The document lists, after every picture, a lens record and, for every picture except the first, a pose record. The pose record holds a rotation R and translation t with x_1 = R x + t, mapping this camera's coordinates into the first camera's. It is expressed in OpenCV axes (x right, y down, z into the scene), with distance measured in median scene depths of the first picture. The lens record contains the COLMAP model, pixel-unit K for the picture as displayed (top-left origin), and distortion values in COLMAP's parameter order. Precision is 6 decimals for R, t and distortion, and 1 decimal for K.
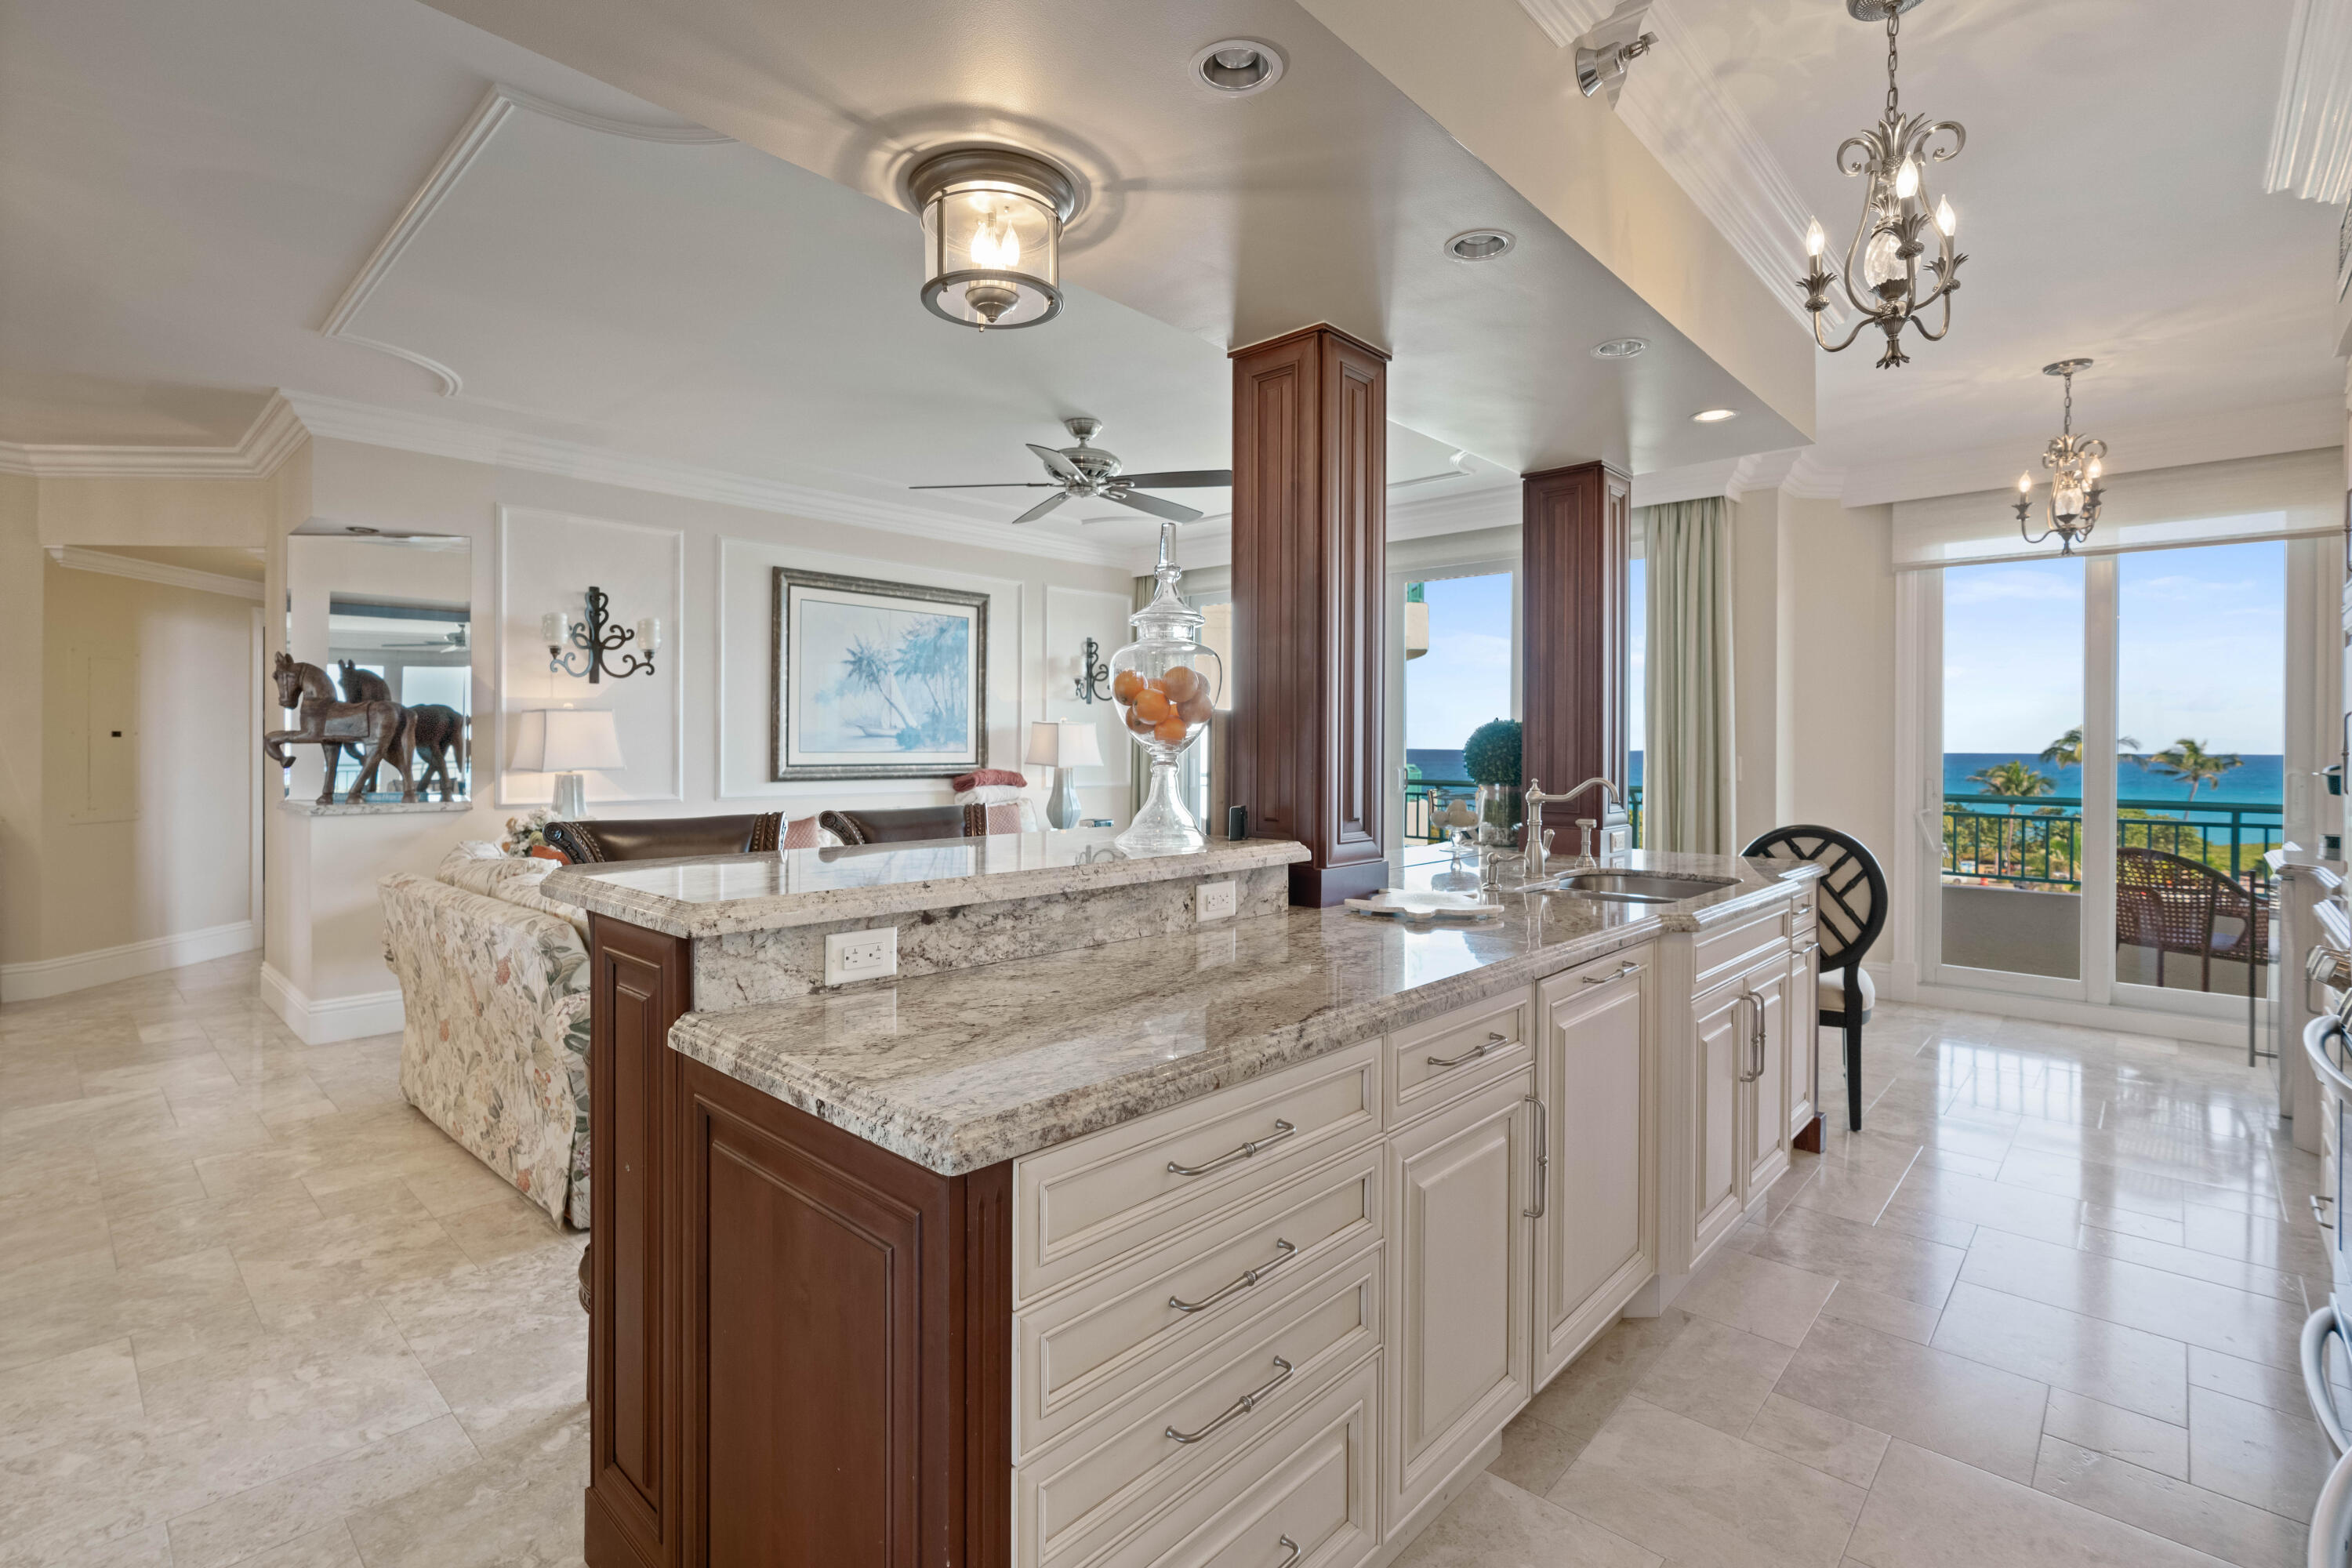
lens RADIAL K [[1082.2, 0, 1165.5], [0, 1082.2, 752.8], [0, 0, 1]] dist [-0.010964, 0.004960]
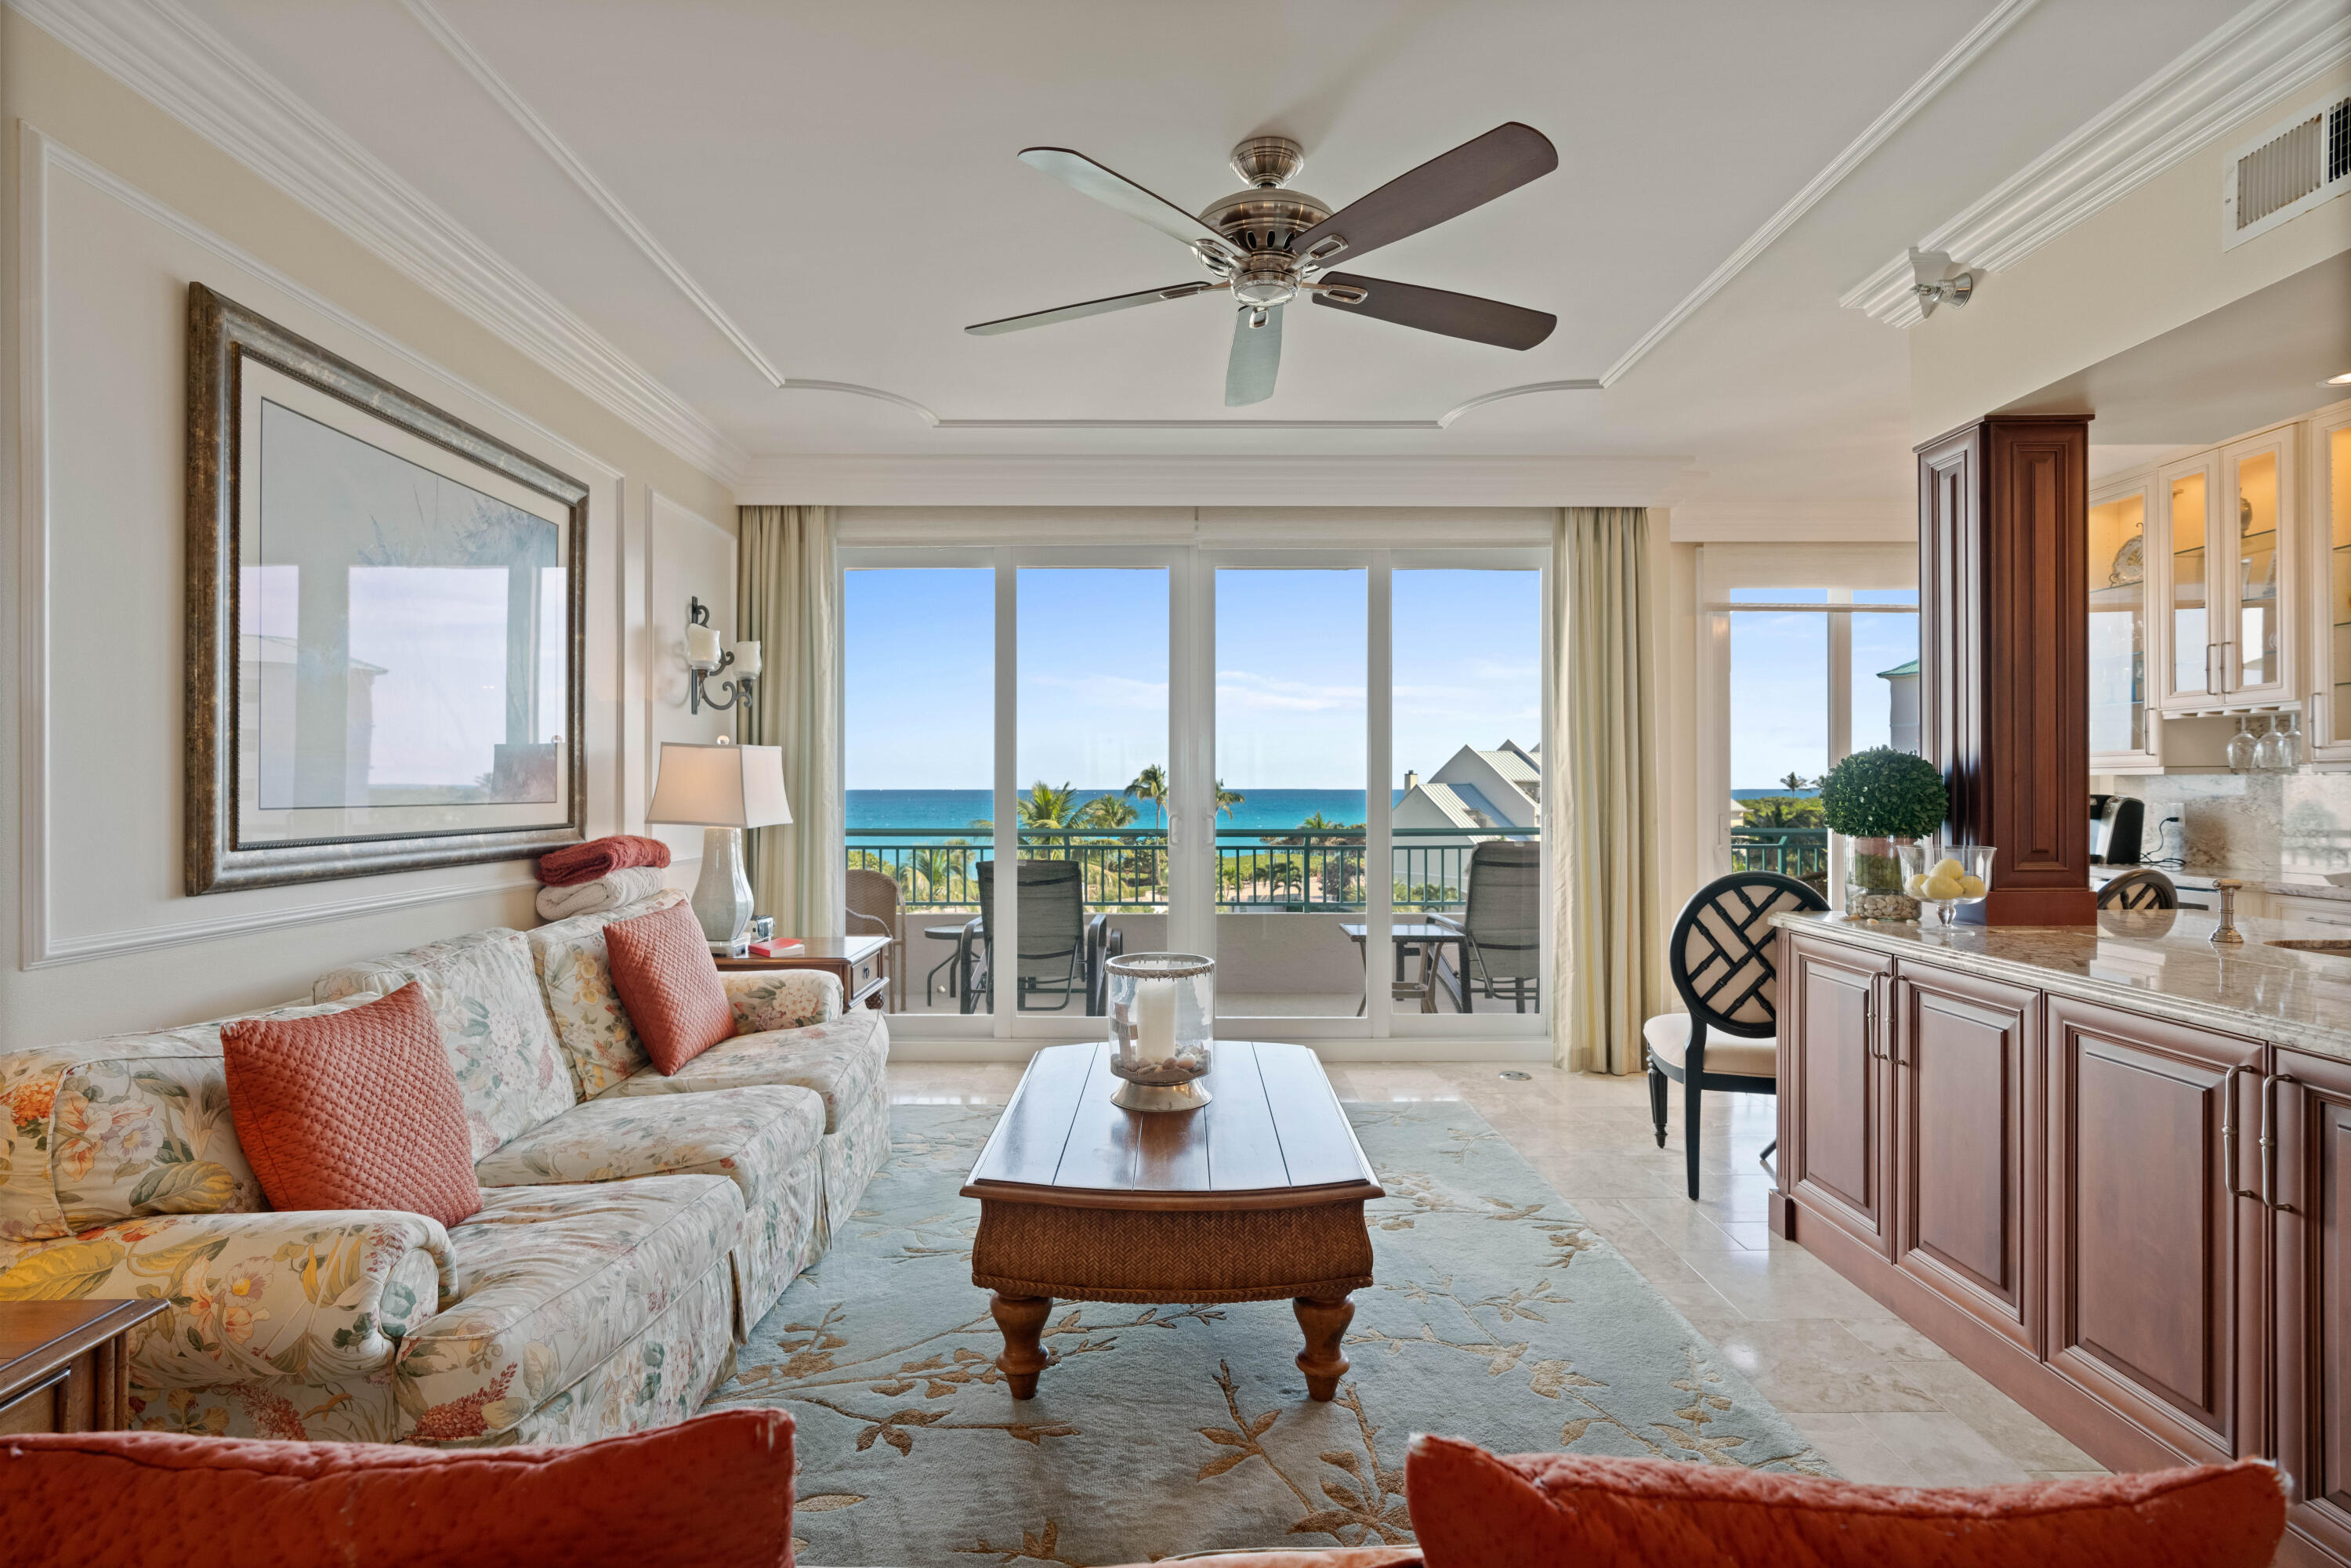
lens RADIAL K [[1139.0, 0, 1173.0], [0, 1139.0, 786.1], [0, 0, 1]] dist [-0.014384, 0.006607]
pose [[0.730633, -0.005442, 0.682748, -0.453245], [0.009470, 0.999953, -0.002163, -0.005781], [-0.682704, 0.008046, 0.730650, 0.609637]]
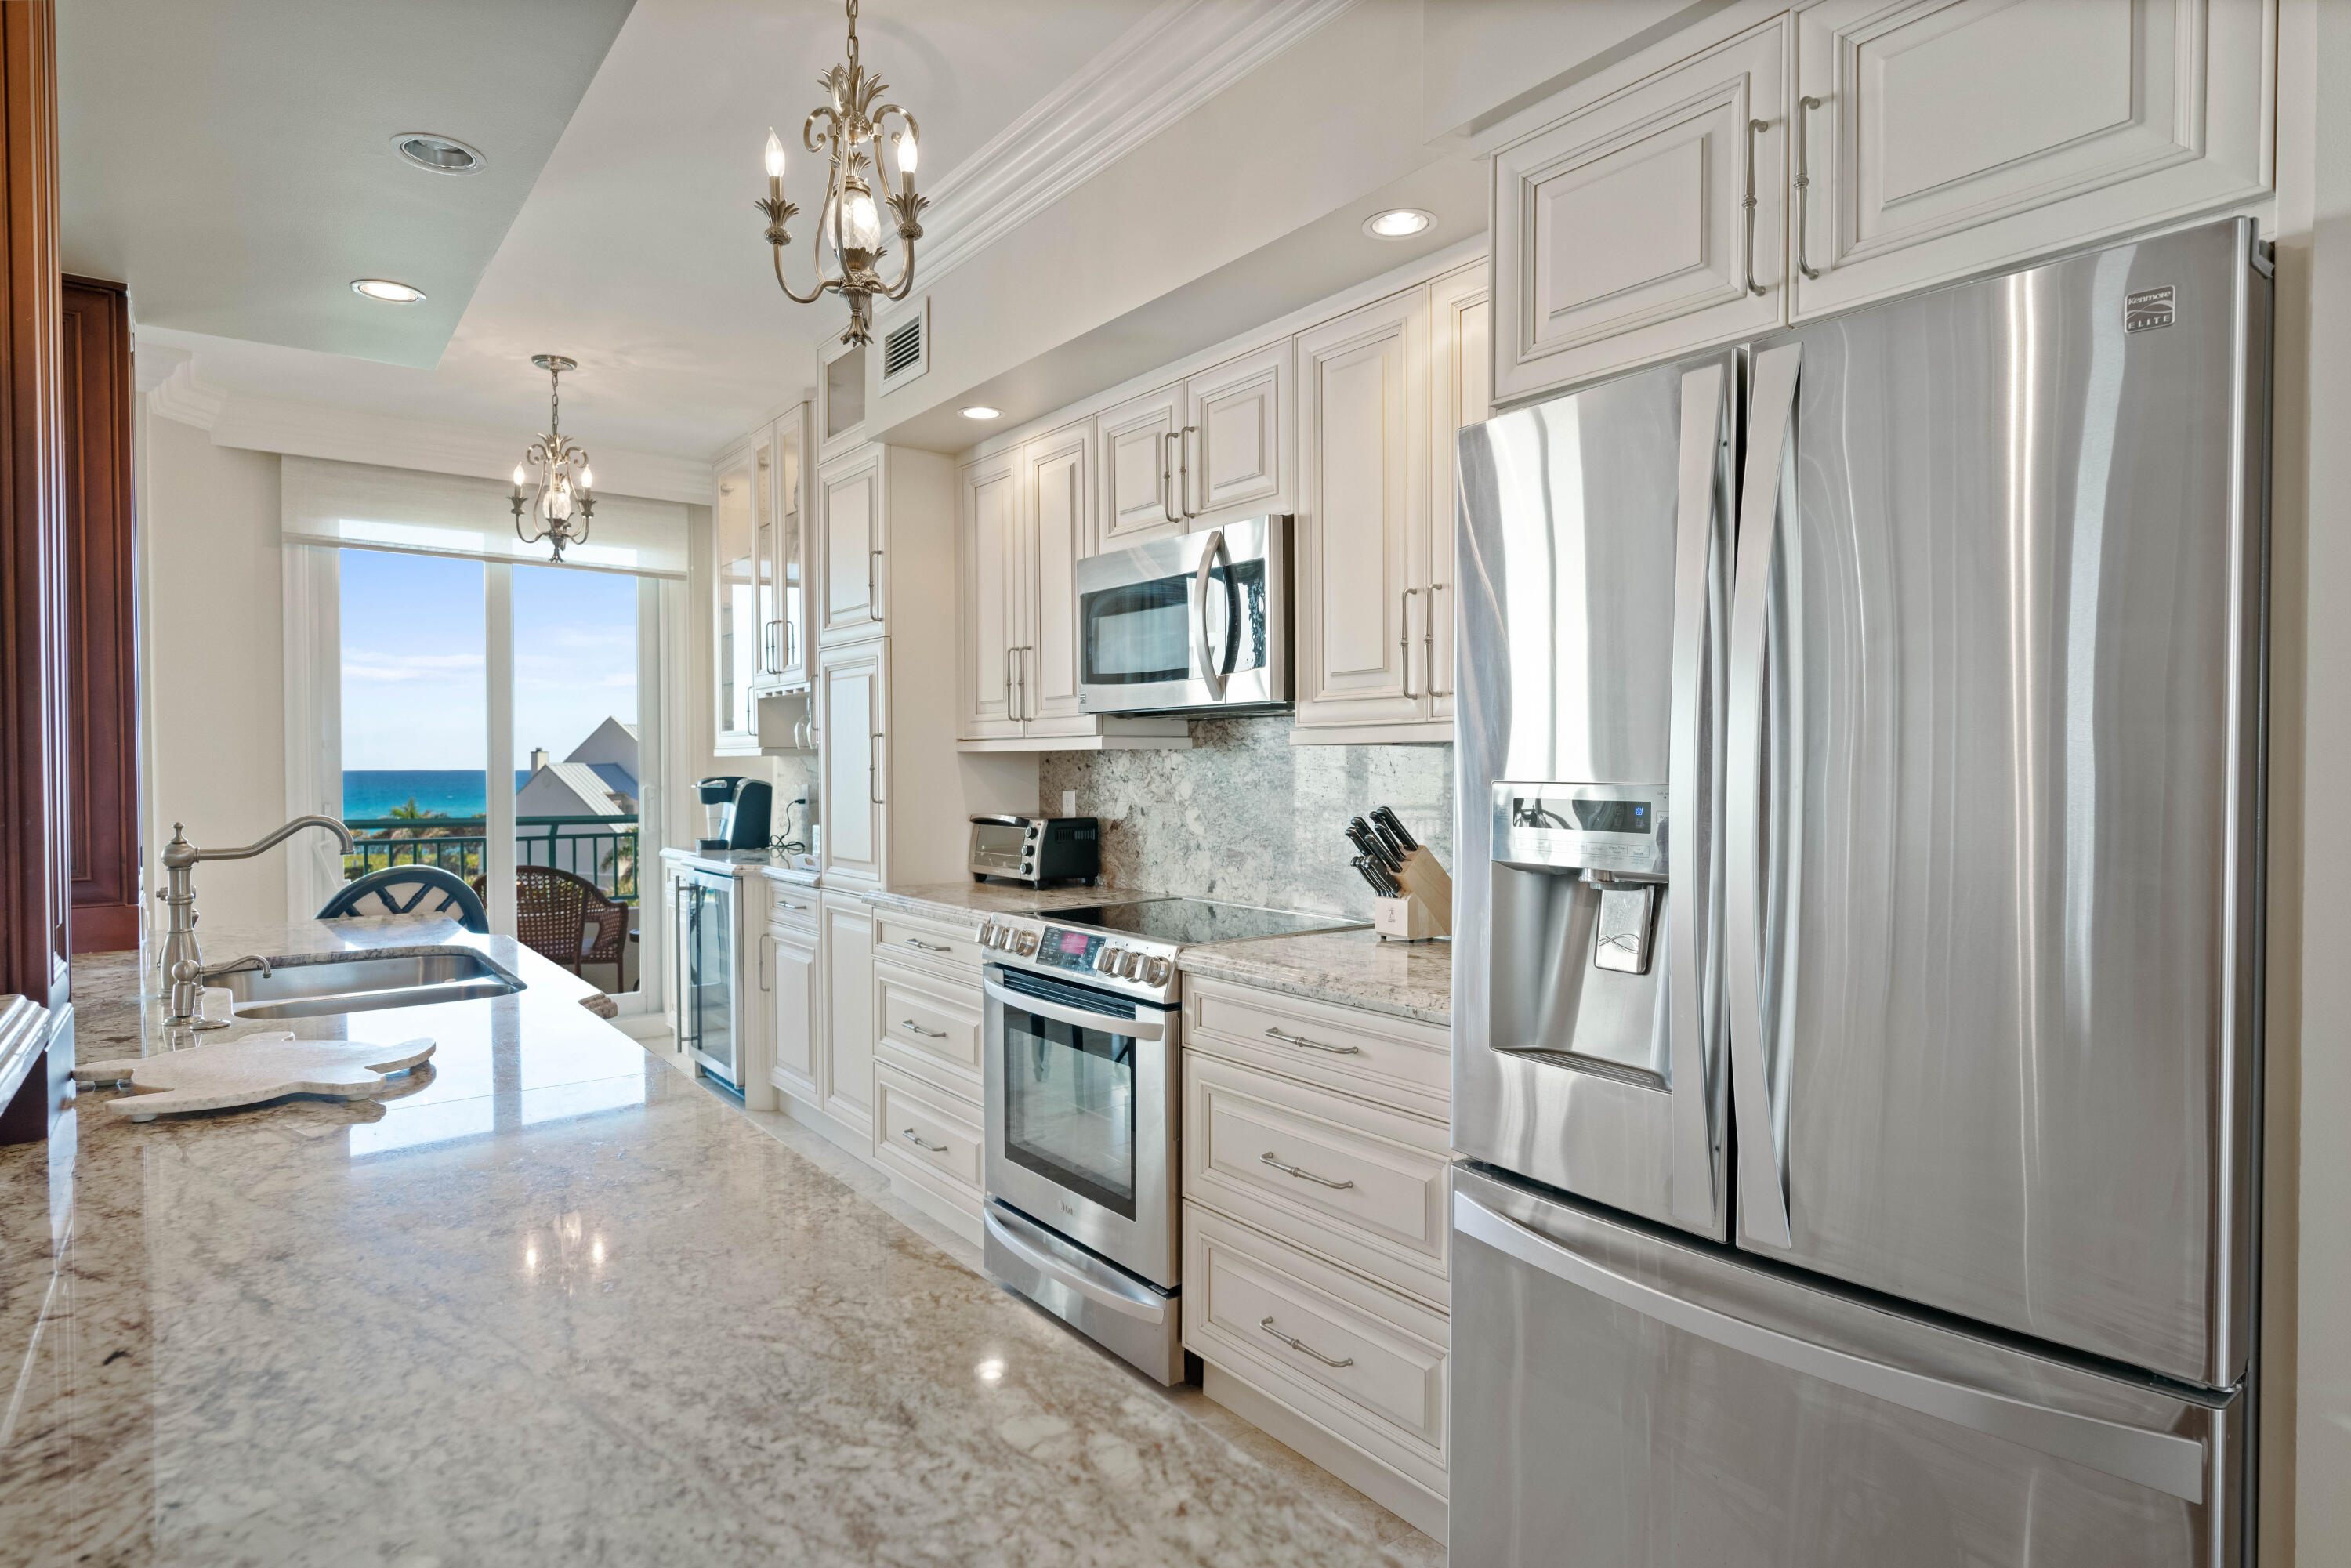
lens RADIAL K [[1252.9, 0, 1173.9], [0, 1252.9, 784.4], [0, 0, 1]] dist [-0.006334, -0.000076]
pose [[0.165269, -0.019475, 0.986056, -0.131489], [0.008426, 0.999796, 0.018334, -0.001993], [-0.986212, 0.005279, 0.165400, 0.224805]]
